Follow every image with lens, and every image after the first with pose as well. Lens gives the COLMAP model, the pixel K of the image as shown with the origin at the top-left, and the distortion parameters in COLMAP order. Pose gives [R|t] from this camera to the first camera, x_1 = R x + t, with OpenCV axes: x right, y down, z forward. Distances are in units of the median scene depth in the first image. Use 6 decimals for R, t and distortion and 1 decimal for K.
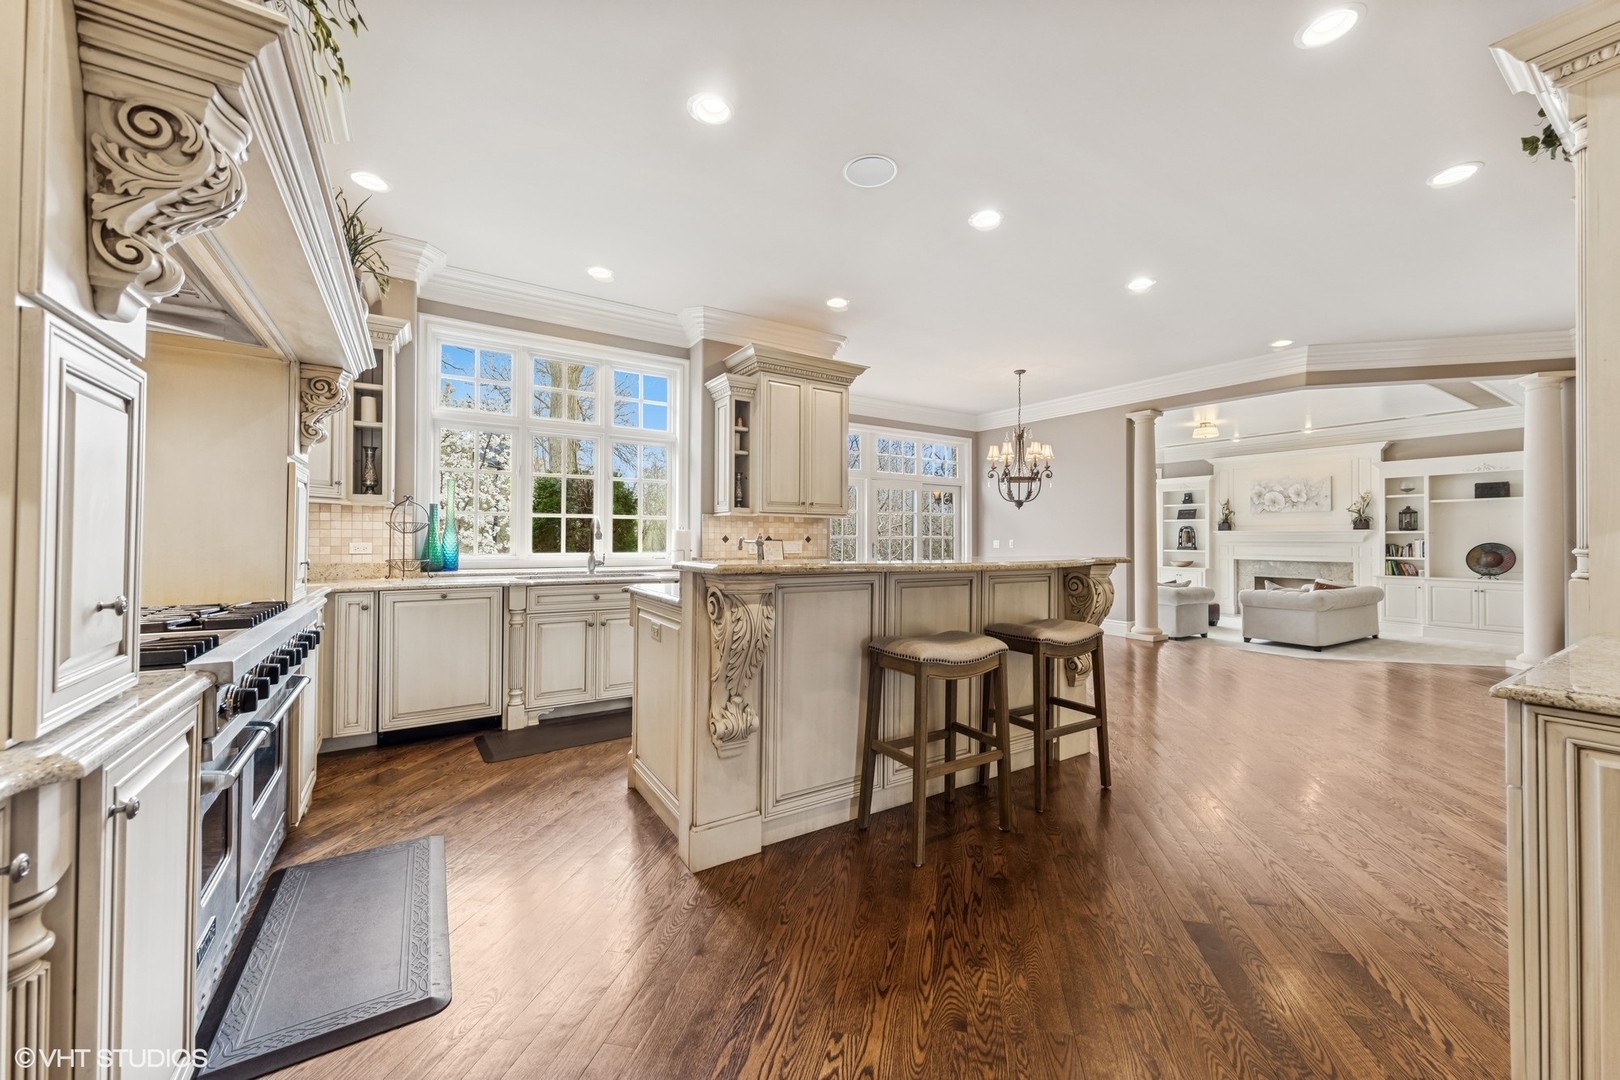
lens RADIAL K [[606.2, 0, 810.0], [0, 606.2, 540.0], [0, 0, 1]] dist [-0.000136, -0.000004]
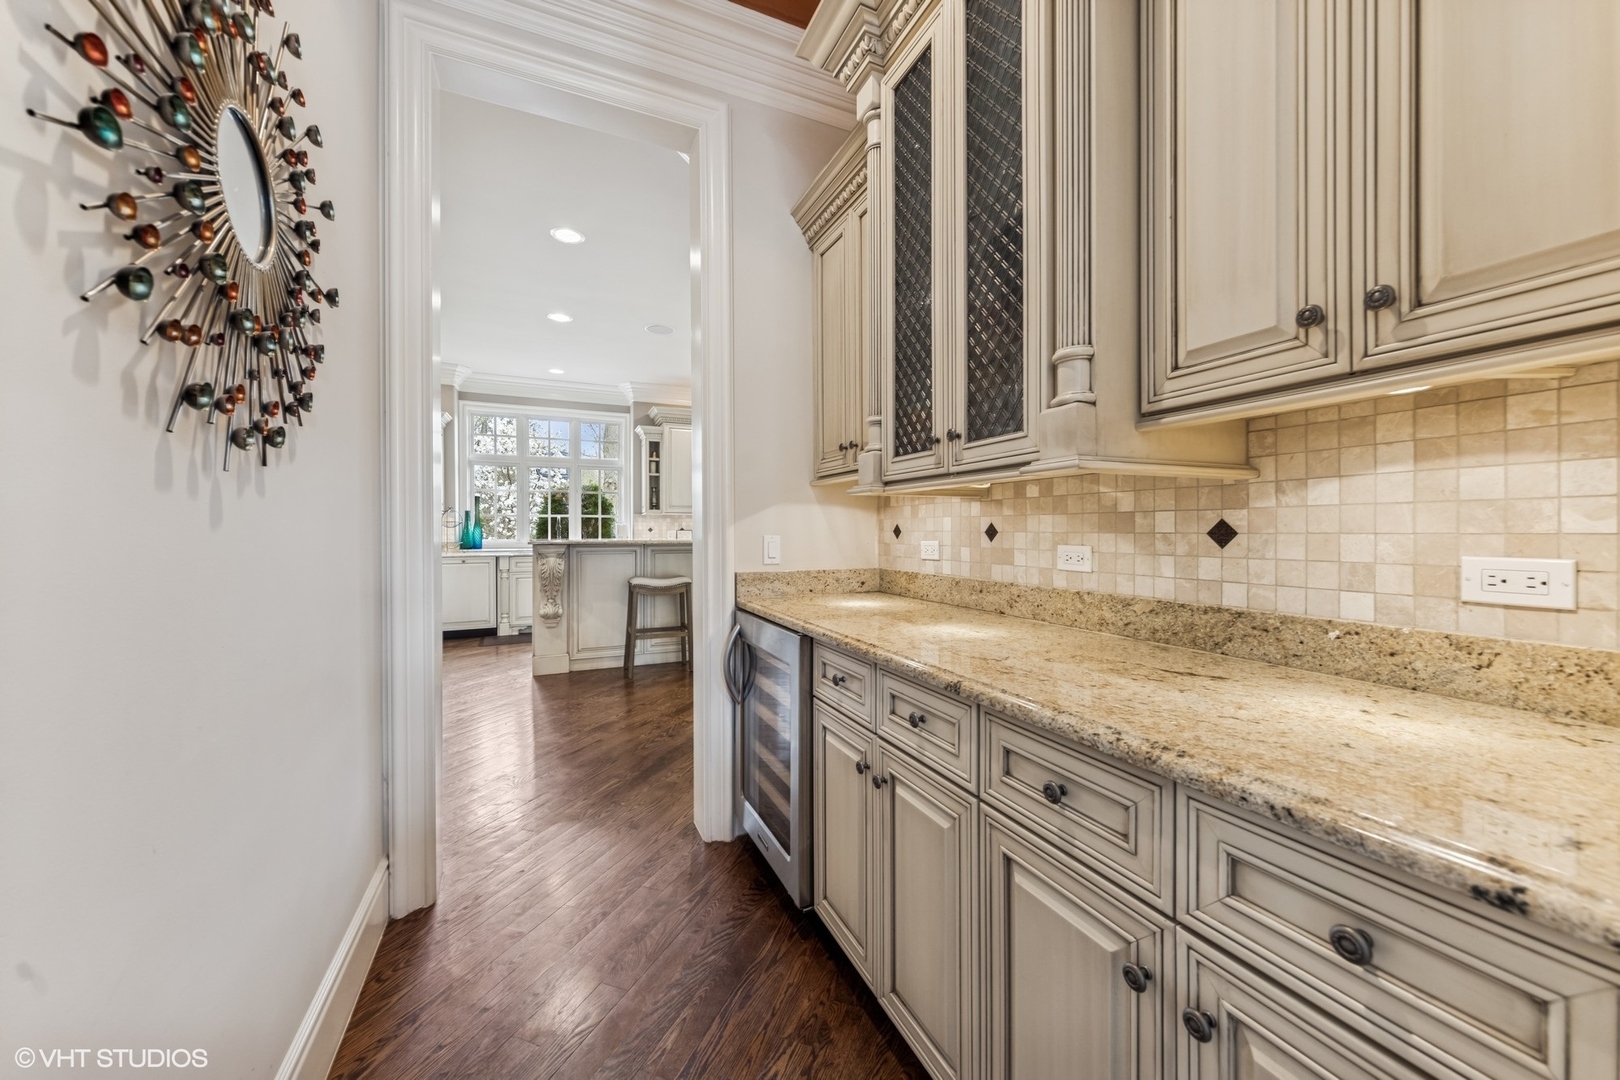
lens RADIAL K [[587.9, 0, 810.0], [0, 587.9, 540.0], [0, 0, 1]] dist [0.000490, 0.000012]
pose [[0.989024, -0.003850, -0.147702, 0.511275], [0.006047, 0.999878, 0.014432, 0.005638], [0.147628, -0.015166, 0.988927, -0.448089]]
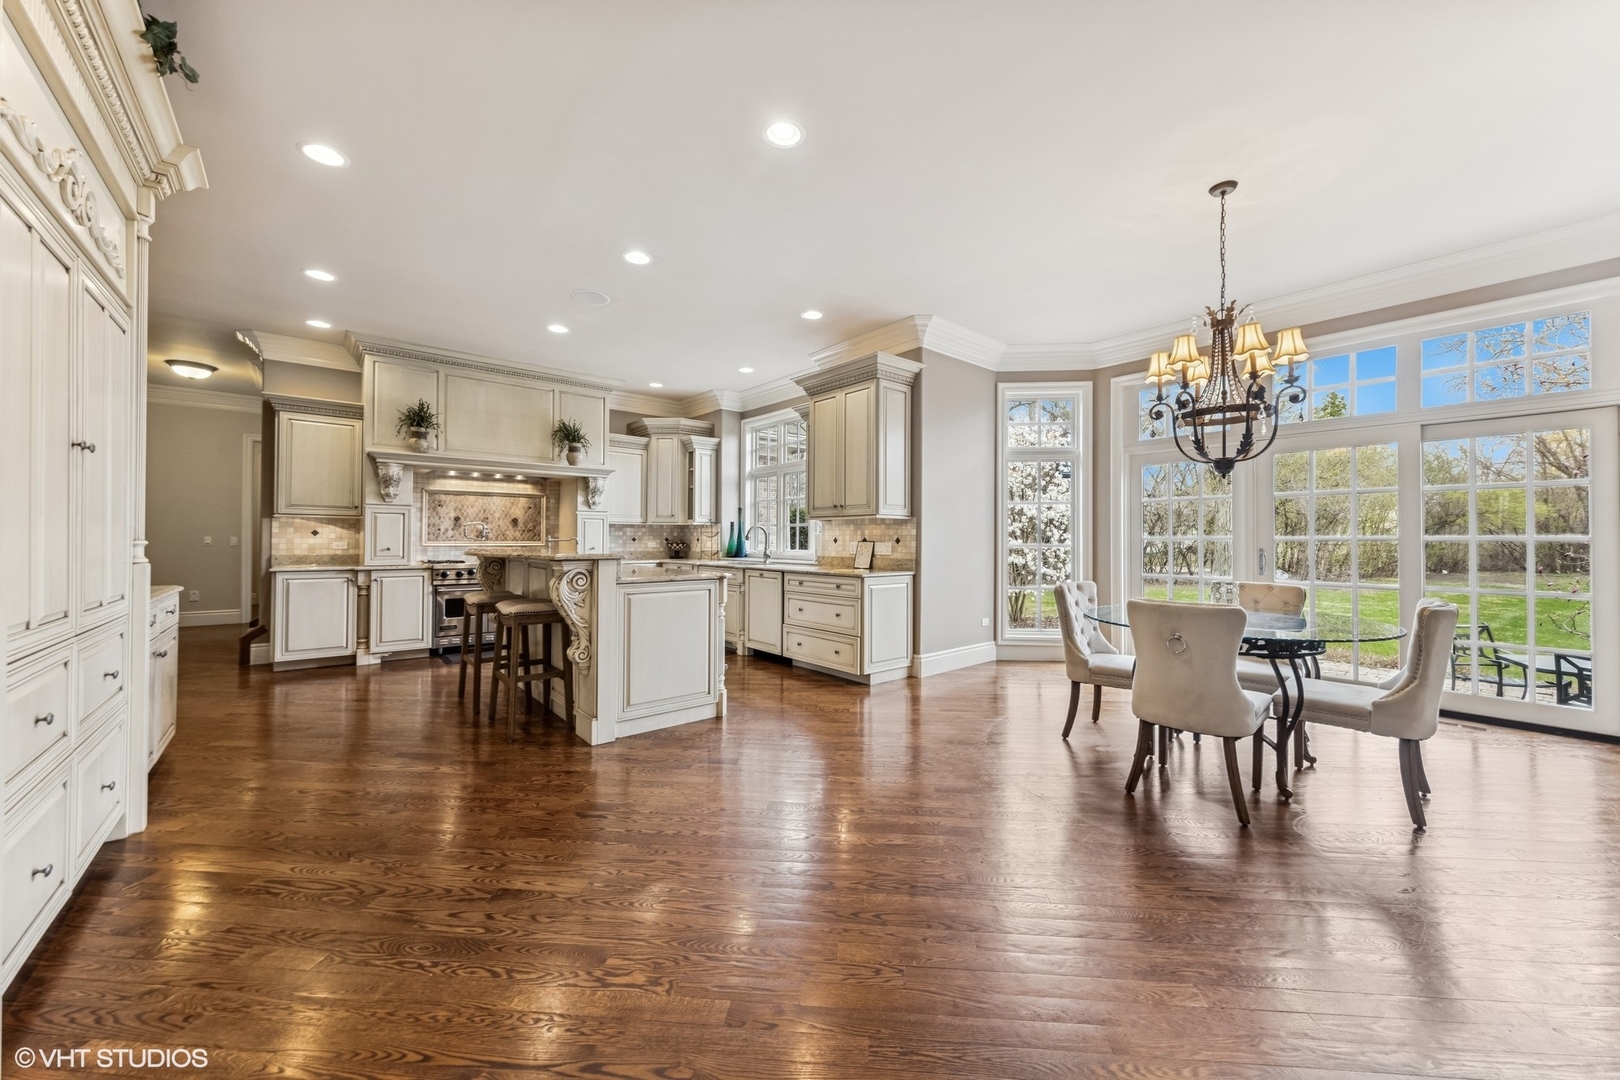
lens RADIAL K [[606.2, 0, 810.0], [0, 606.2, 540.0], [0, 0, 1]] dist [-0.000136, -0.000004]
pose [[0.120429, -0.002737, -0.992718, 1.070031], [-0.005111, 0.999981, -0.003378, 0.001829], [0.992709, 0.005480, 0.120413, 0.853269]]
